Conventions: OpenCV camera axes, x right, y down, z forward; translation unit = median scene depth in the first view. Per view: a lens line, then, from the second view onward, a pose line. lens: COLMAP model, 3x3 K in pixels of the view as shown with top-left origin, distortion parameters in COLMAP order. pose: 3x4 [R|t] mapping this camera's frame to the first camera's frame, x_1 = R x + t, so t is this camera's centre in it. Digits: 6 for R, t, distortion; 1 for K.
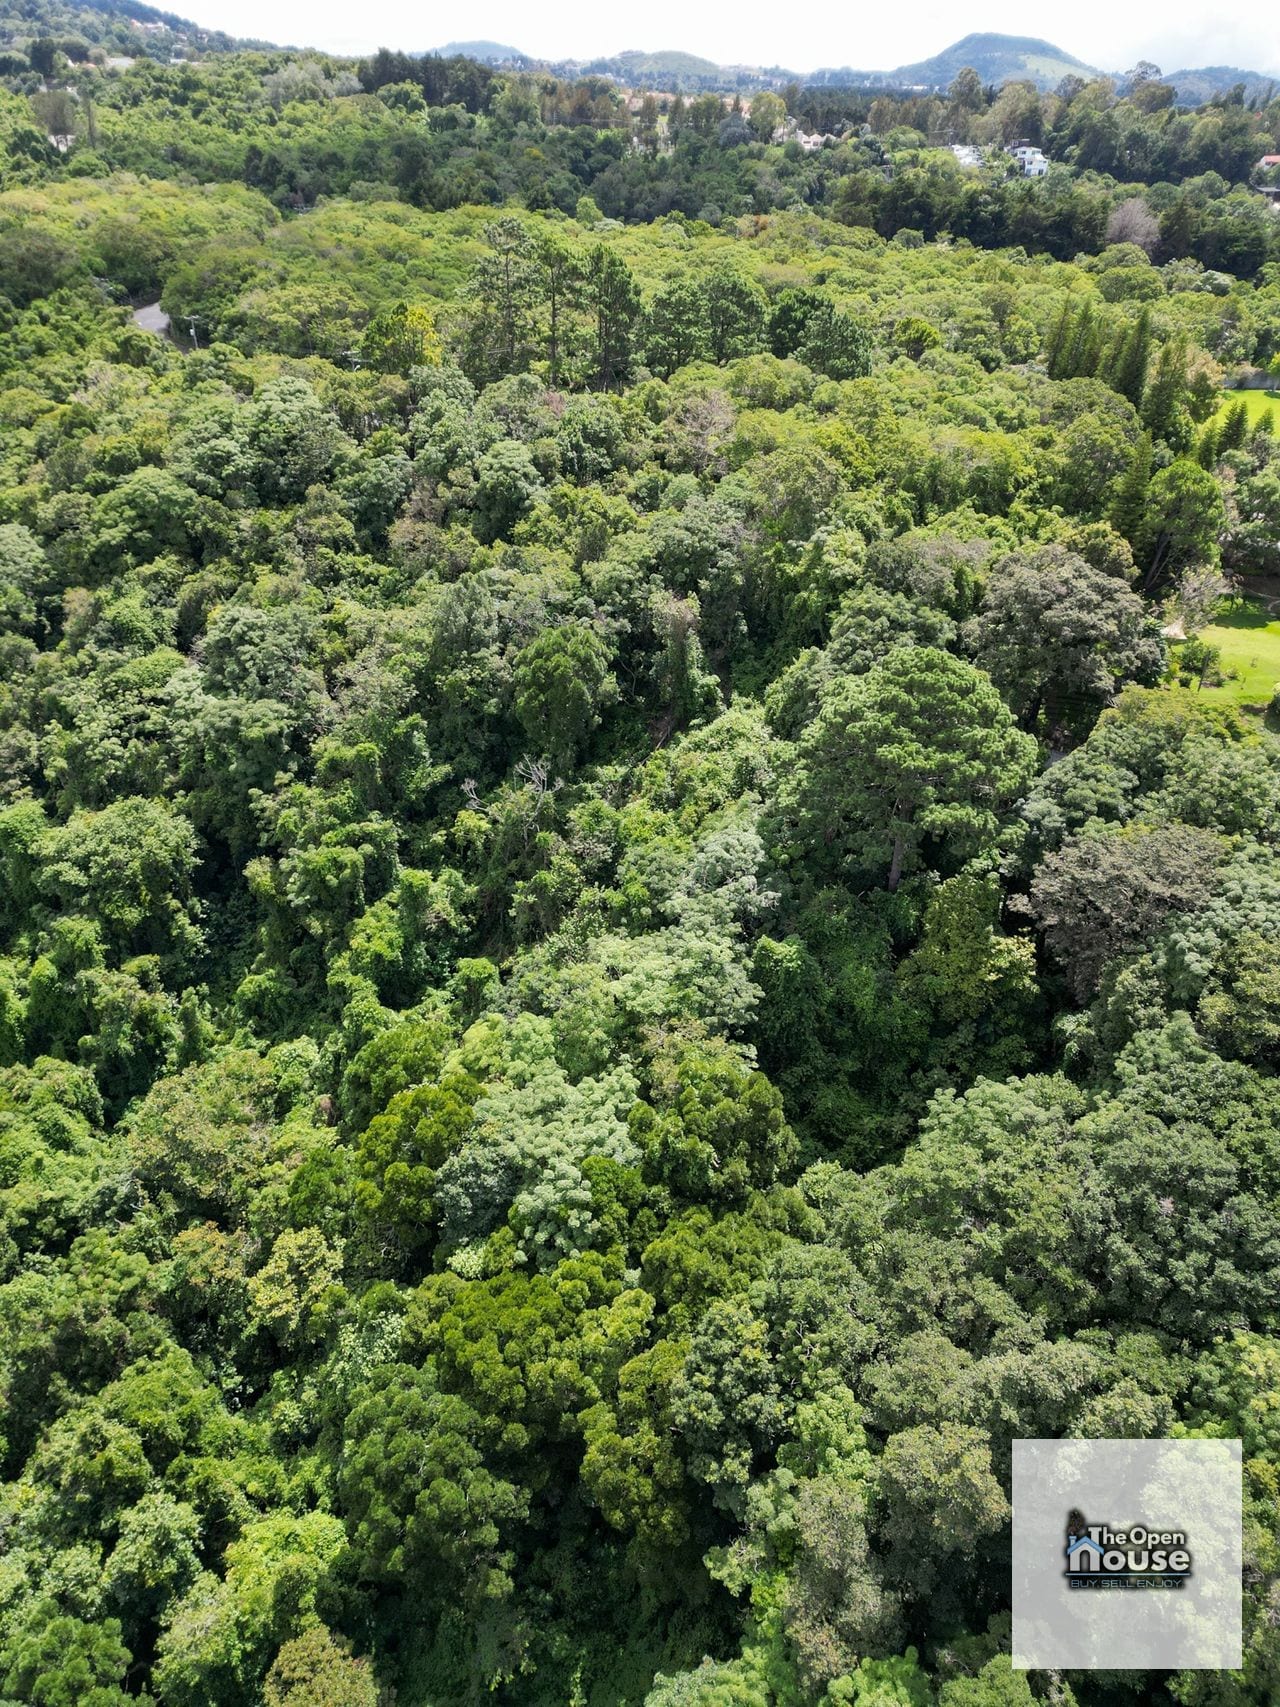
lens RADIAL K [[1197.4, 0, 642.6], [0, 1197.4, 854.6], [0, 0, 1]] dist [0.074423, -0.070050]
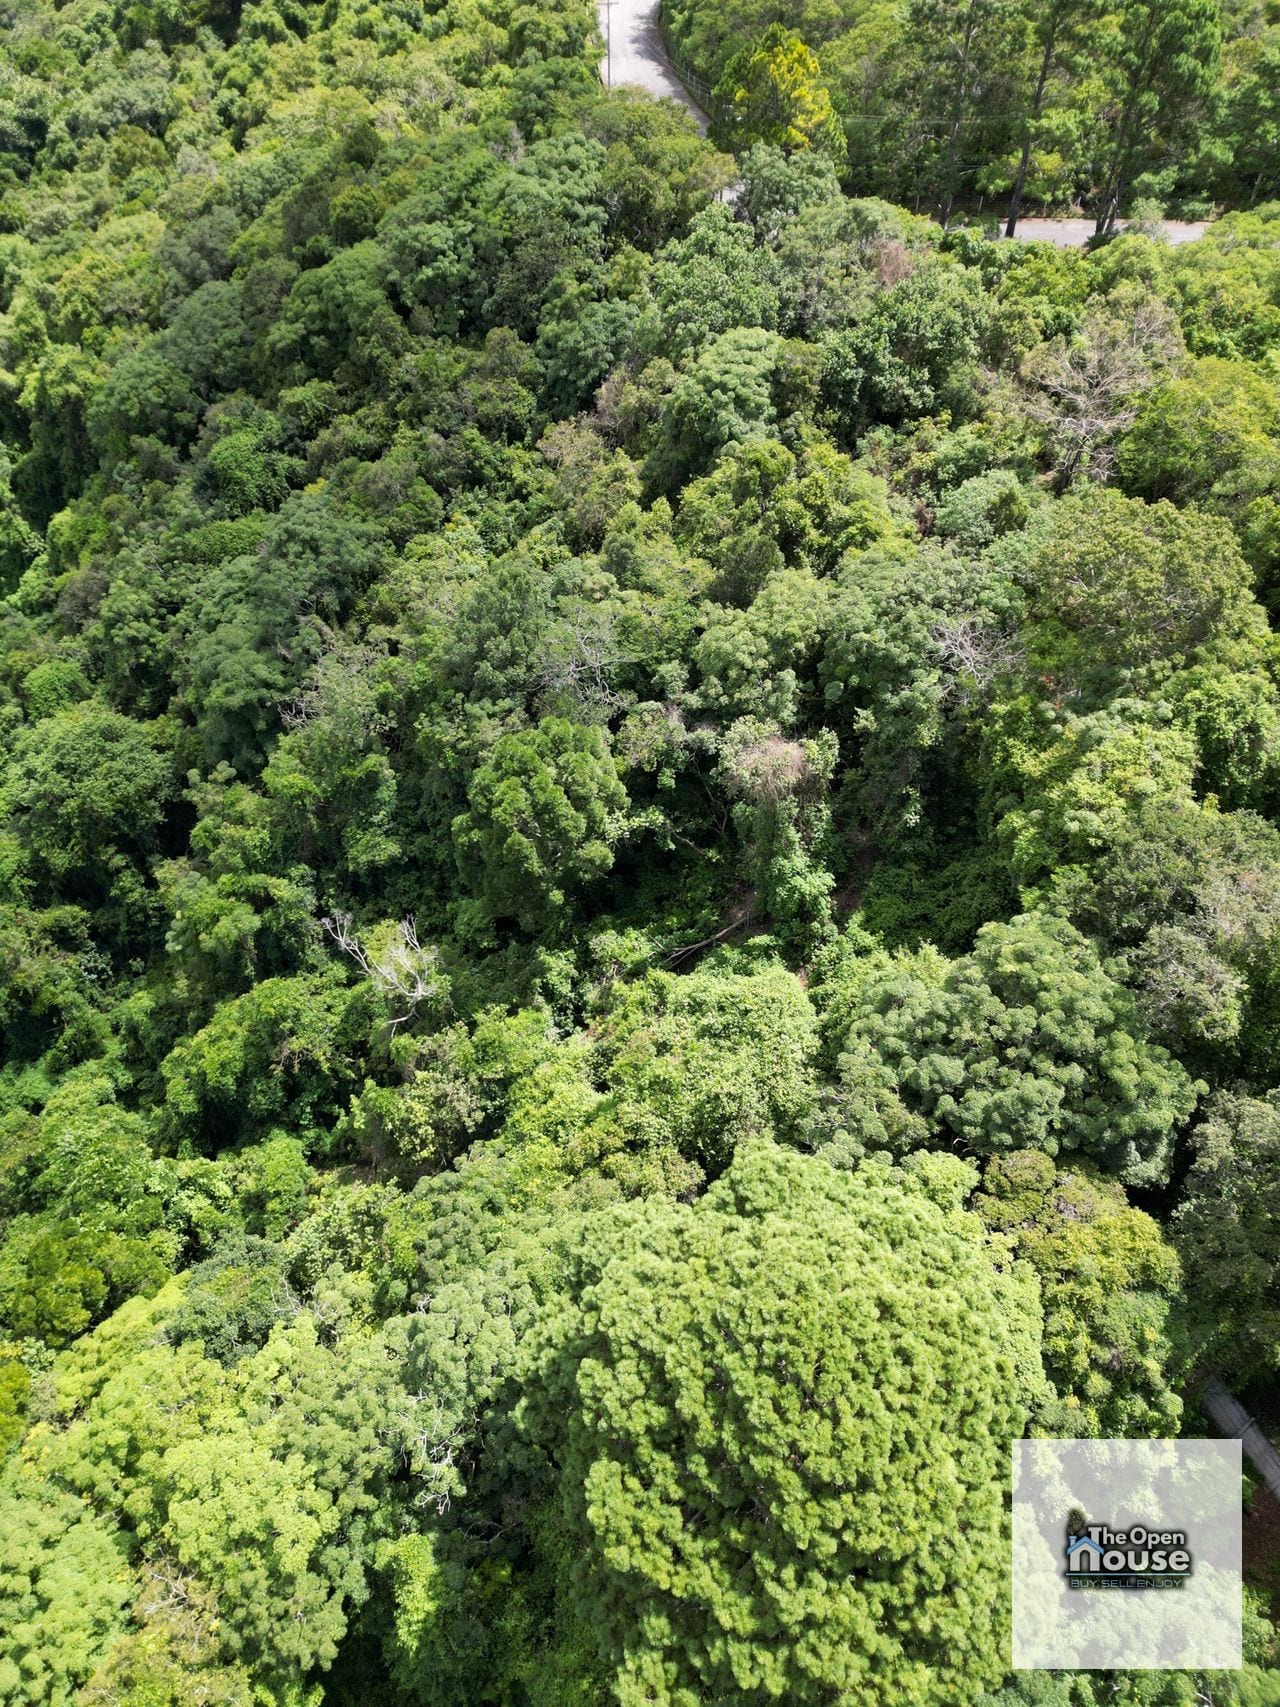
lens RADIAL K [[1197.4, 0, 651.2], [0, 1197.4, 846.9], [0, 0, 1]] dist [0.074423, -0.070050]
pose [[0.812186, 0.406893, -0.418082, 0.224203], [-0.305622, 0.907176, 0.289183, -0.305208], [0.496940, -0.107095, 0.861151, 0.500424]]
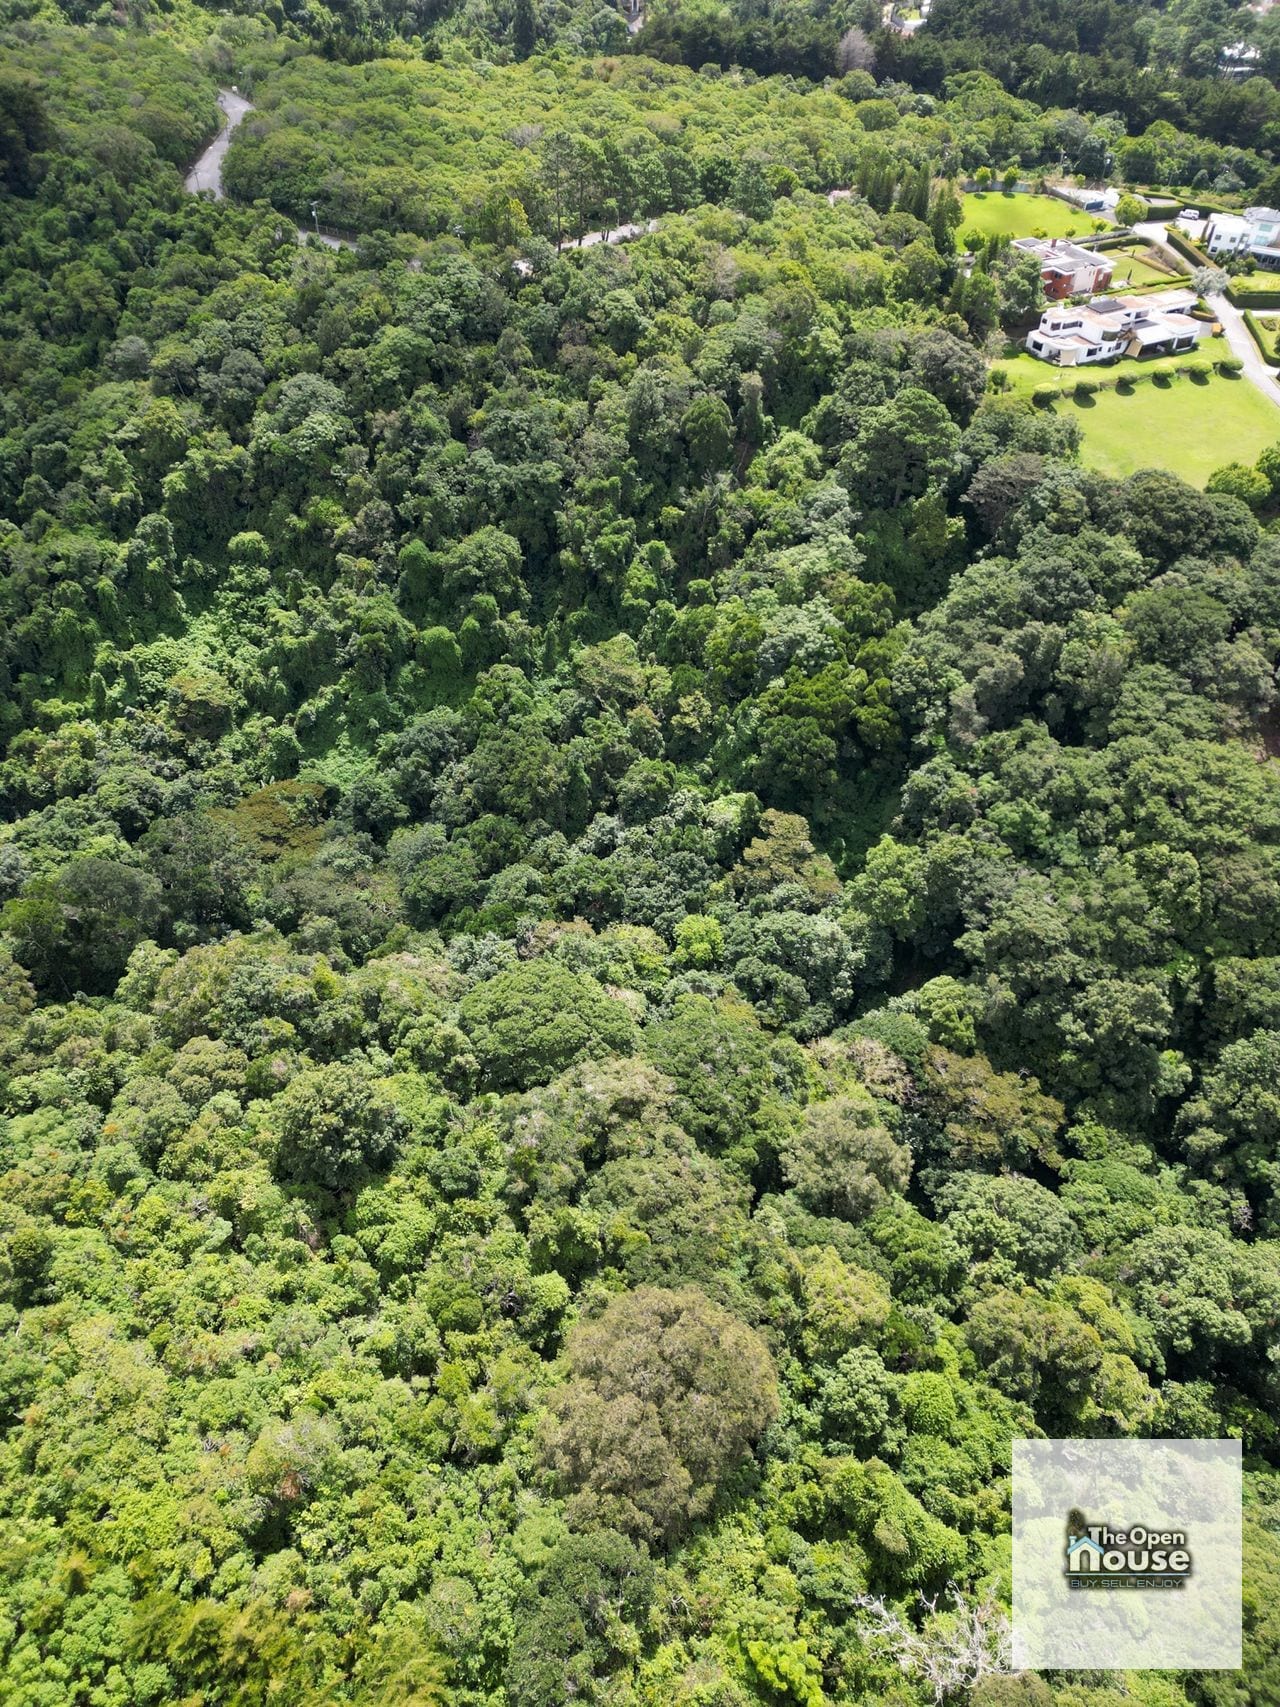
lens RADIAL K [[1197.4, 0, 647.9], [0, 1197.4, 861.4], [0, 0, 1]] dist [0.074423, -0.070050]
pose [[0.950272, -0.207815, 0.231939, -0.730513], [0.157085, 0.962951, 0.219202, 0.081200], [-0.268900, -0.171868, 0.947710, -0.903884]]
